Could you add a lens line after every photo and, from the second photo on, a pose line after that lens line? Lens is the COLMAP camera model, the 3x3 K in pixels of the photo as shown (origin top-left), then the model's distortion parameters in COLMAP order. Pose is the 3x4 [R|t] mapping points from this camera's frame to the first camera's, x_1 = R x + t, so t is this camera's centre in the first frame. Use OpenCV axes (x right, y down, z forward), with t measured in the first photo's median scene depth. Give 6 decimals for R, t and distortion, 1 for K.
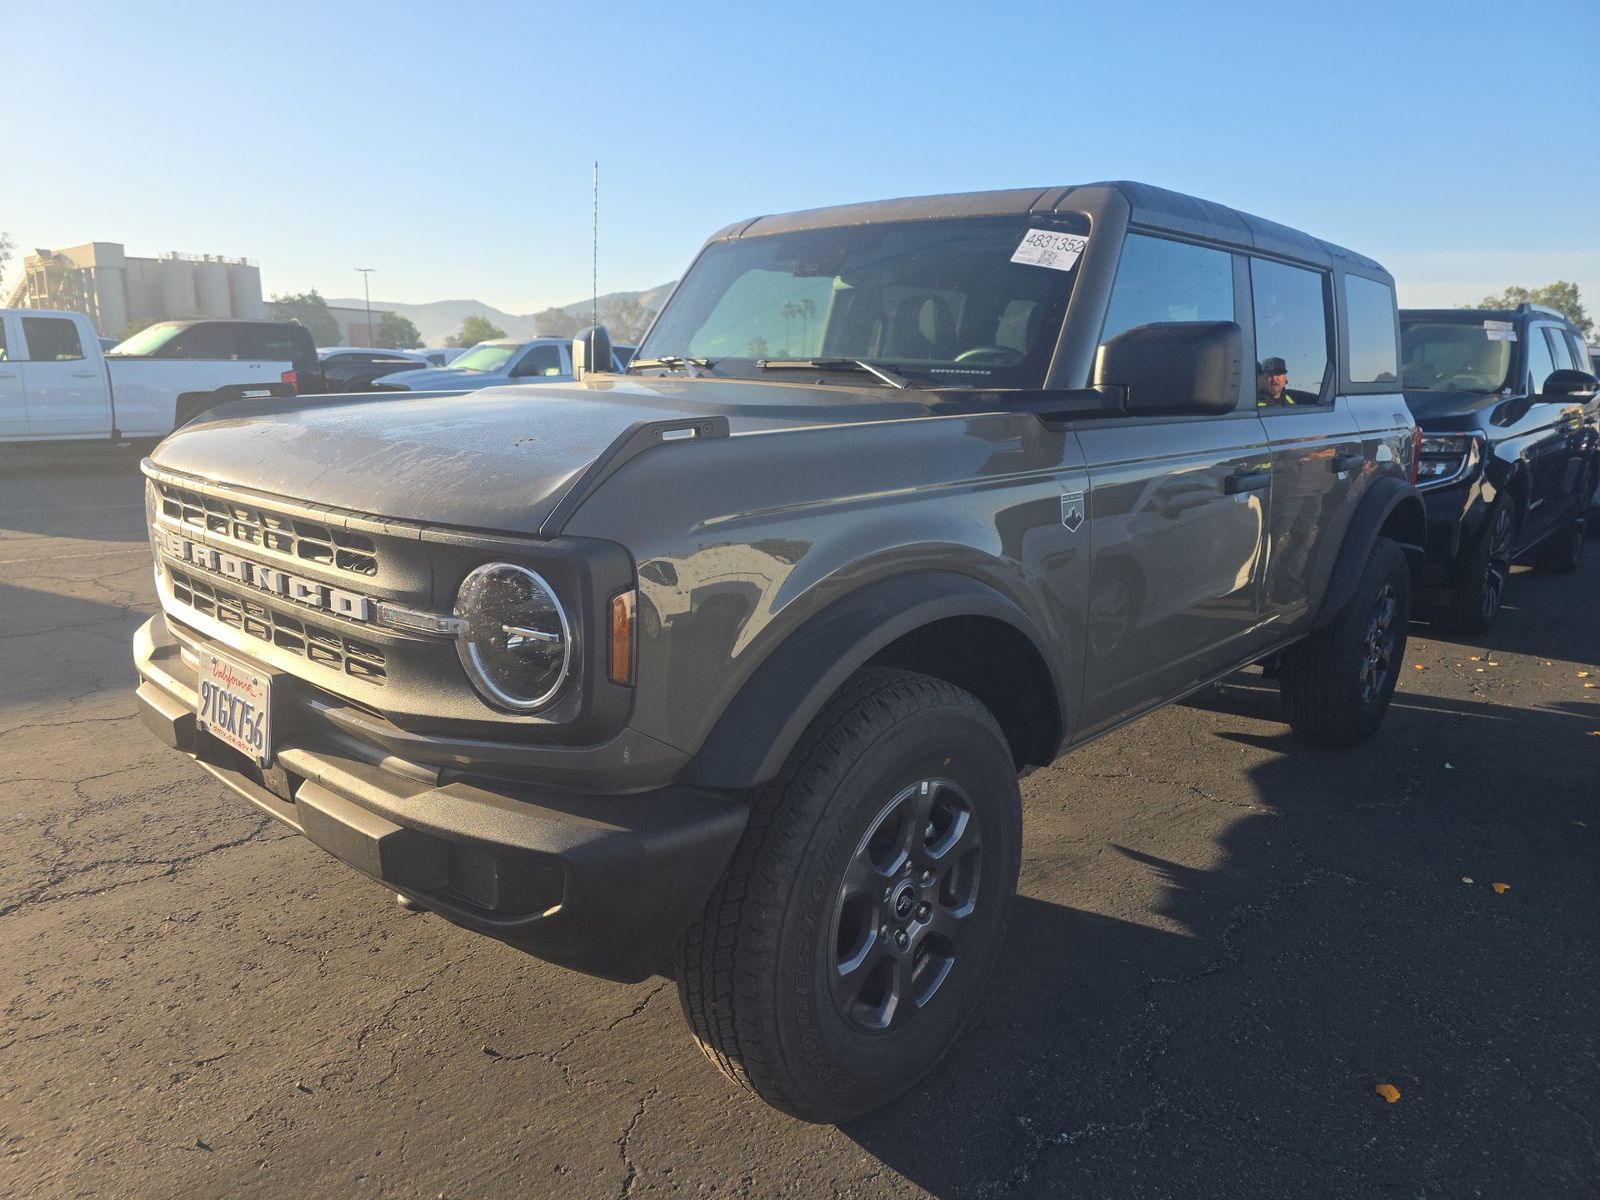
lens RADIAL K [[1100.5, 0, 792.5], [0, 1100.5, 595.7], [0, 0, 1]] dist [0.018682, -0.009117]
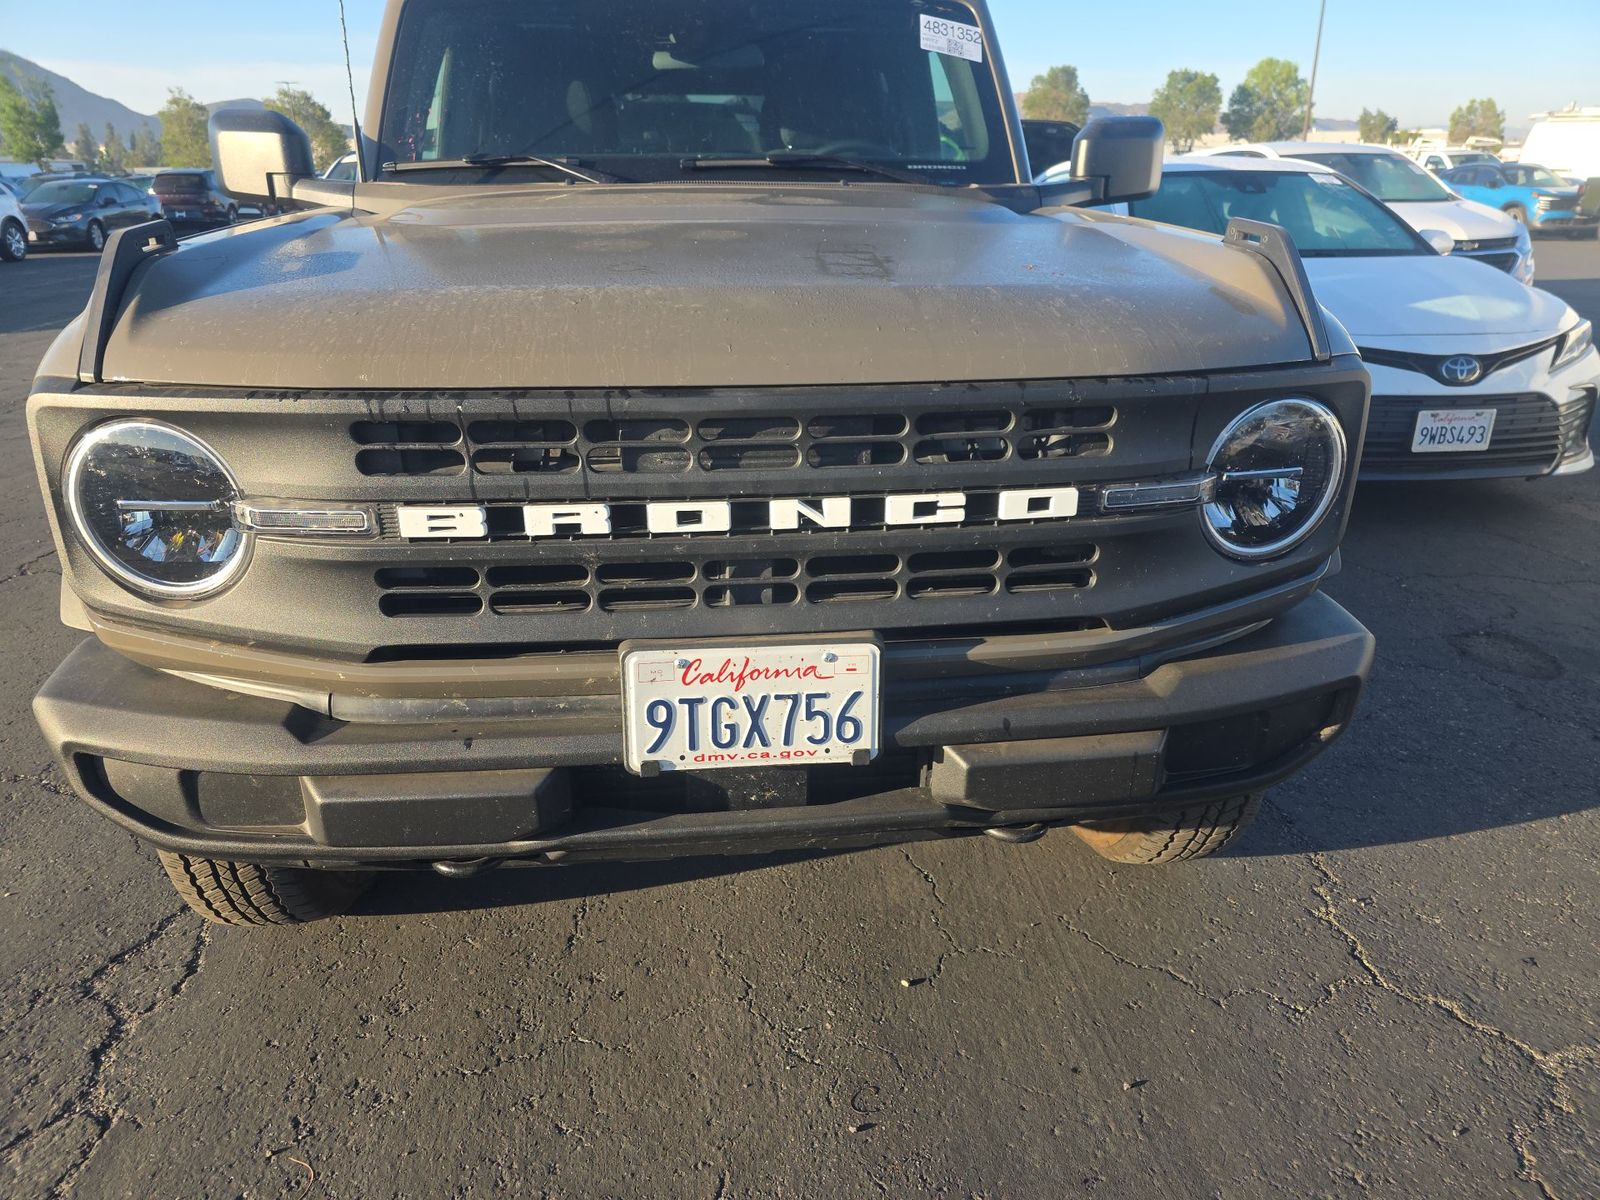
lens RADIAL K [[1100.5, 0, 796.3], [0, 1100.5, 597.5], [0, 0, 1]] dist [0.018682, -0.009117]
pose [[0.654159, -0.294531, 0.696655, -0.878790], [0.166590, 0.954553, 0.247137, -0.121349], [-0.737783, -0.045611, 0.673495, 0.492641]]
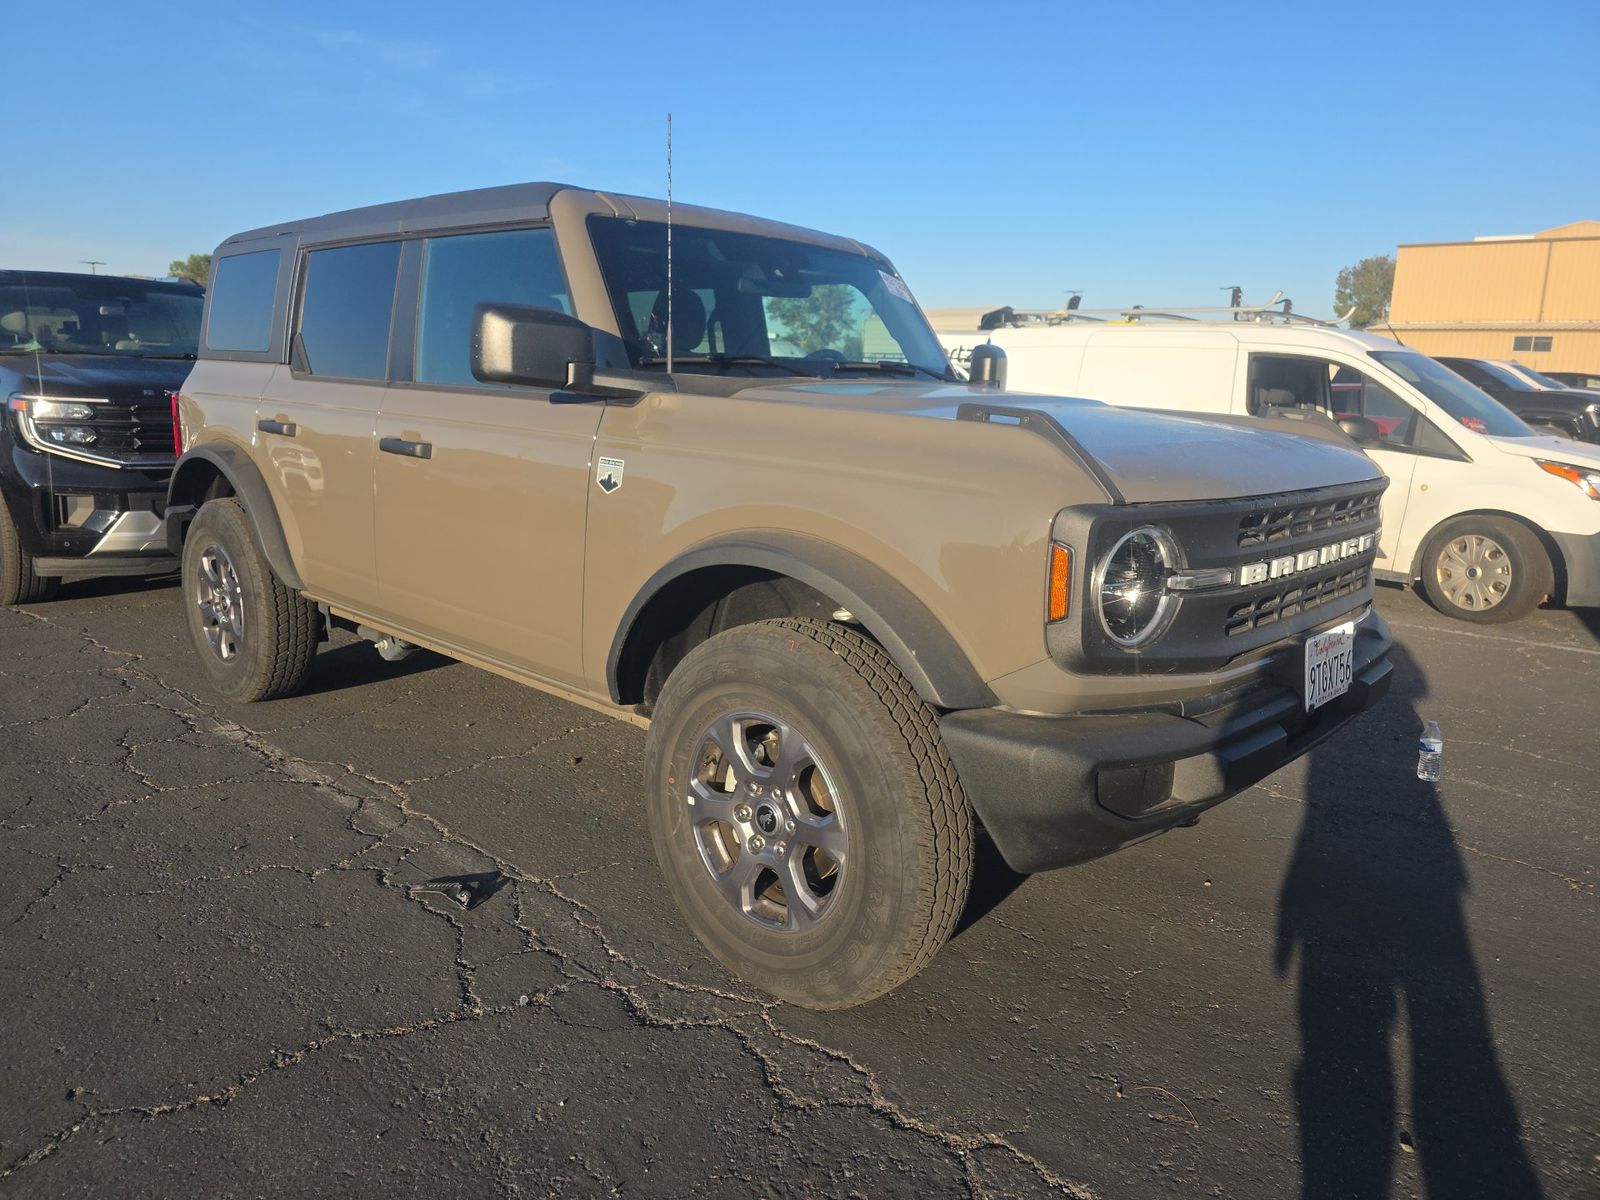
lens RADIAL K [[1100.5, 0, 798.0], [0, 1100.5, 597.5], [0, 0, 1]] dist [0.018682, -0.009117]
pose [[-0.003417, -0.221788, 0.975089, -1.553744], [0.174739, 0.959960, 0.218959, -0.316559], [-0.984609, 0.171135, 0.035475, 1.413923]]
